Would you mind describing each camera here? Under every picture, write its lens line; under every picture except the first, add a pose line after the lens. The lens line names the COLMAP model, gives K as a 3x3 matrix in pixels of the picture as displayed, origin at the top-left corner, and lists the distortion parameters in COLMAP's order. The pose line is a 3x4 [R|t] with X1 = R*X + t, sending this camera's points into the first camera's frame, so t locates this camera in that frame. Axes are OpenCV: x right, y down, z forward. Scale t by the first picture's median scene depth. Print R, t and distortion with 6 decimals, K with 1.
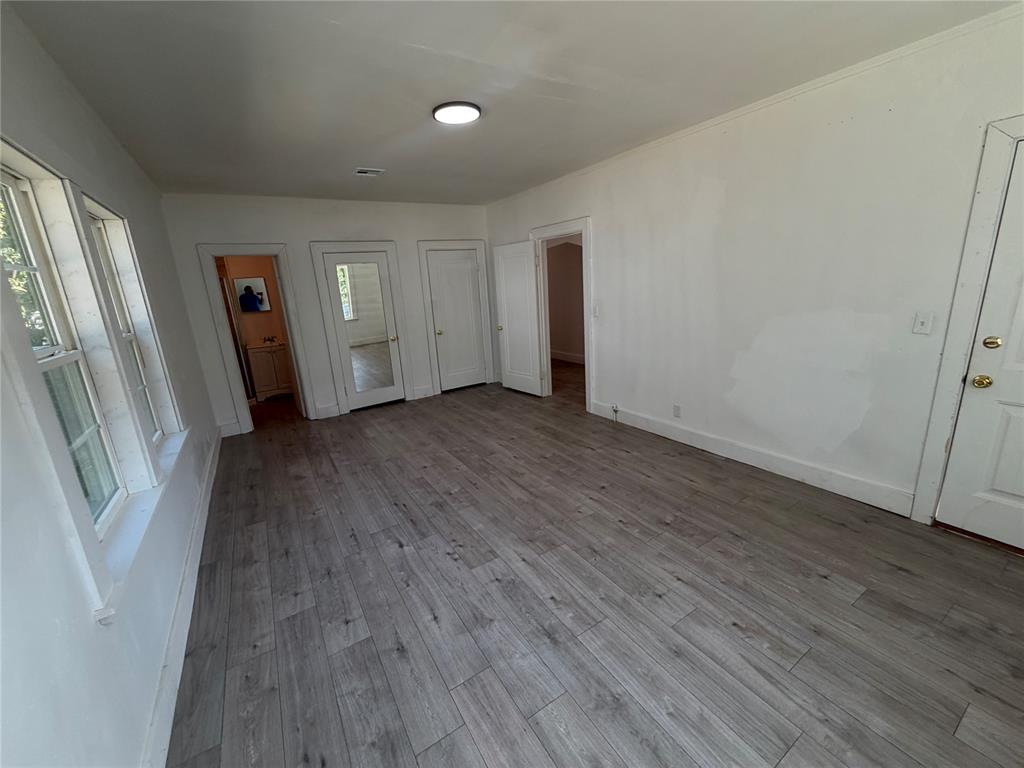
lens RADIAL K [[406.7, 0, 506.1], [0, 406.7, 385.5], [0, 0, 1]] dist [0.002804, 0.000113]
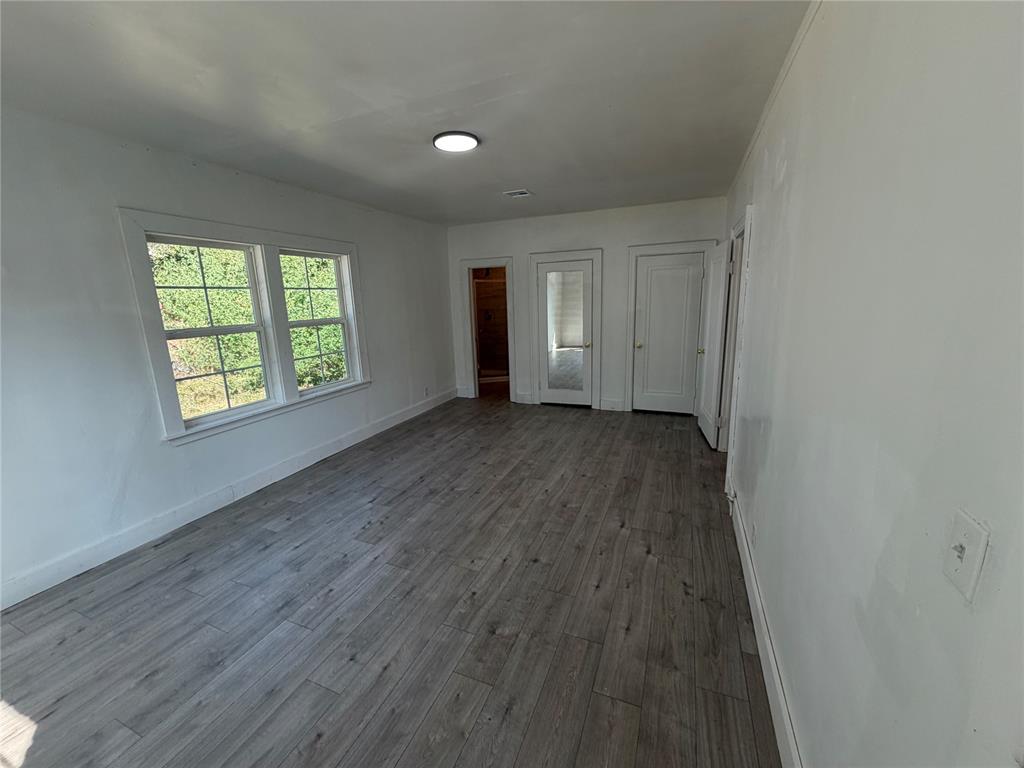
lens RADIAL K [[406.7, 0, 510.6], [0, 406.7, 384.9], [0, 0, 1]] dist [0.002804, 0.000113]
pose [[0.576907, 0.216561, -0.787578, 0.701384], [-0.209595, 0.971177, 0.113516, -0.152890], [0.789461, 0.099585, 0.605669, 0.401789]]
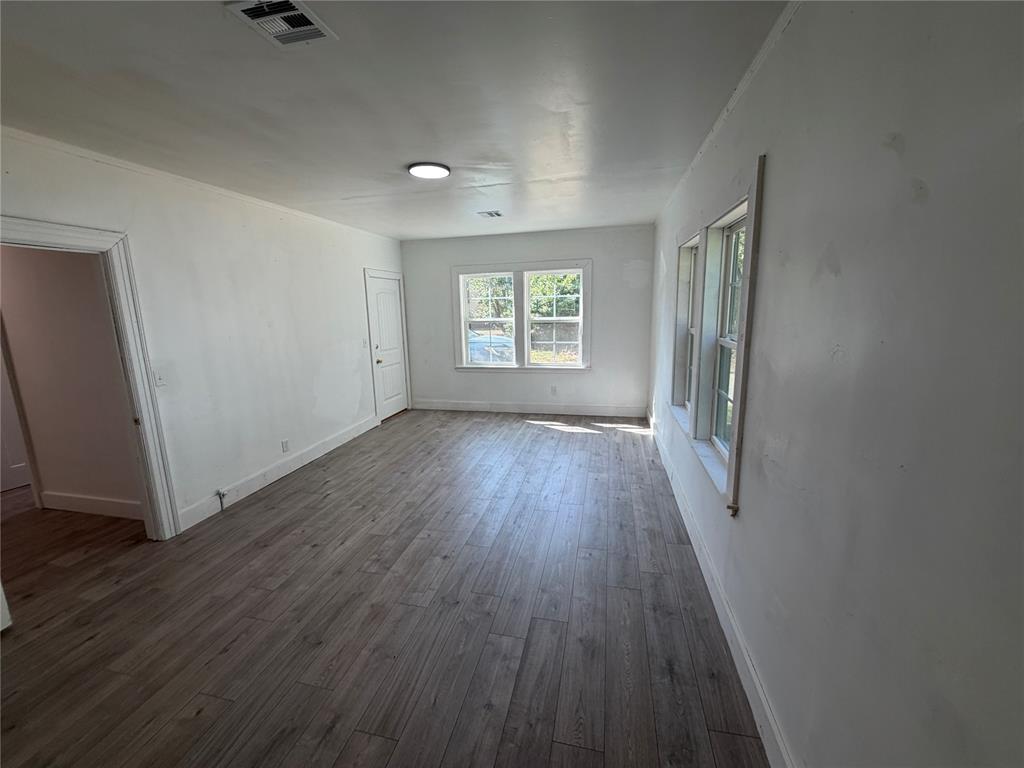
lens RADIAL K [[406.7, 0, 512.6], [0, 406.7, 376.6], [0, 0, 1]] dist [0.002804, 0.000113]
pose [[-0.702657, -0.044086, 0.710162, -0.859755], [0.245214, 0.921931, 0.299855, -0.319026], [-0.667940, 0.384836, -0.636991, 1.357670]]
